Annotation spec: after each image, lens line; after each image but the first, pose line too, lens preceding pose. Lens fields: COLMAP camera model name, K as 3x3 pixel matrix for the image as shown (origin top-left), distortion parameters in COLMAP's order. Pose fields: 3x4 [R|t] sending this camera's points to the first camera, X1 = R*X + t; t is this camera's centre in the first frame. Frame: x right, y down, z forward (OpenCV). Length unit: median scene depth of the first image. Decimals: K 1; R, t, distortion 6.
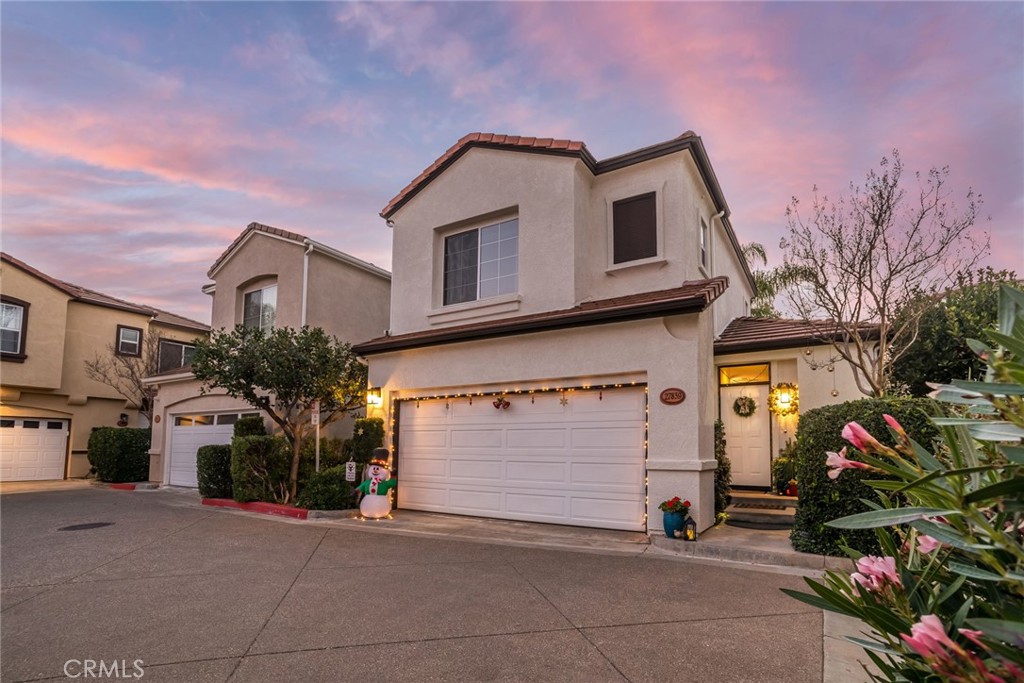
lens RADIAL K [[496.6, 0, 490.1], [0, 496.6, 434.8], [0, 0, 1]] dist [-0.029957, 0.000214]
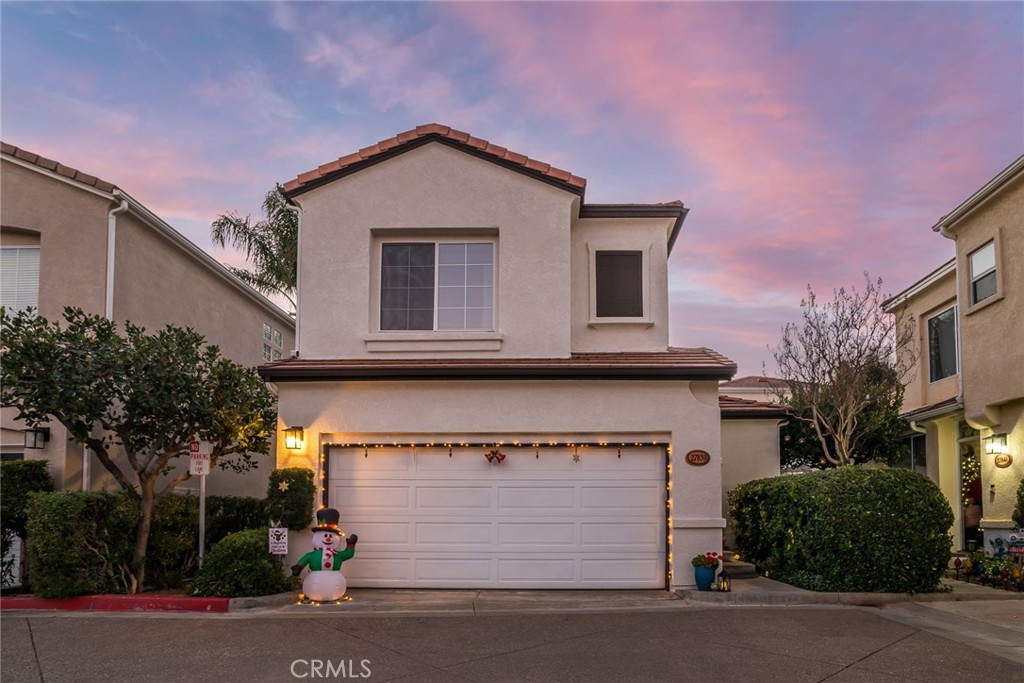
lens RADIAL K [[565.1, 0, 513.9], [0, 565.1, 511.9], [0, 0, 1]] dist [-0.016064, 0.000400]
pose [[0.860684, -0.004470, 0.509120, -0.435009], [-0.009223, 0.999660, 0.024369, 0.008916], [-0.509056, -0.025670, 0.860350, 0.122920]]
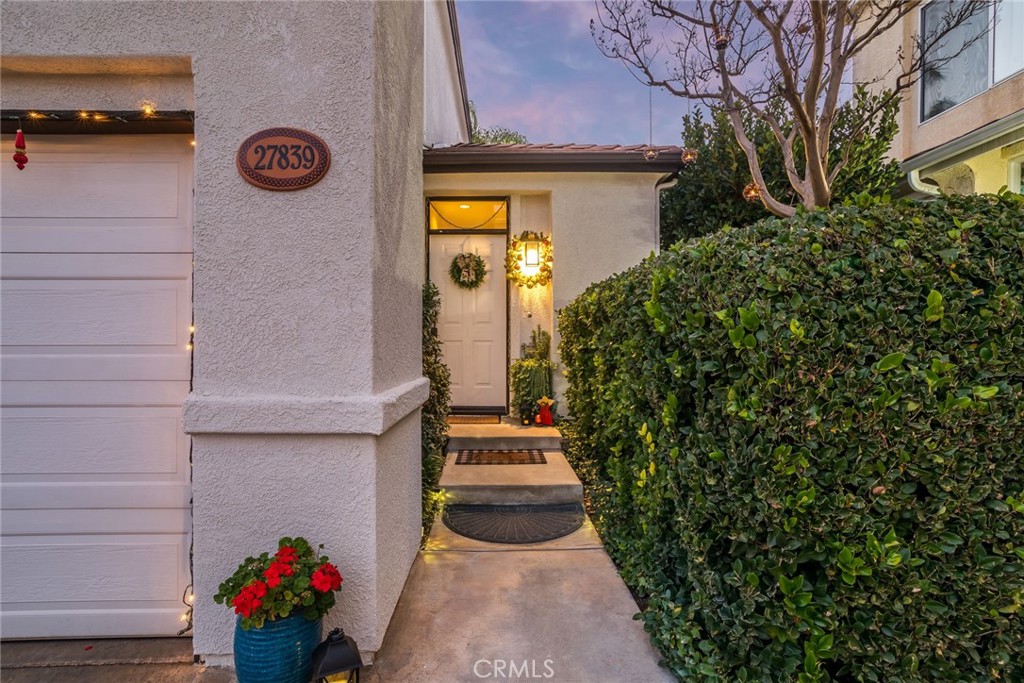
lens RADIAL K [[493.9, 0, 512.0], [0, 493.9, 341.5], [0, 0, 1]] dist [-0.014613, 0.000209]
pose [[0.811967, -0.004870, 0.583684, 0.235348], [-0.016082, 0.999399, 0.030710, 0.008093], [-0.583482, -0.034322, 0.811400, 0.531478]]
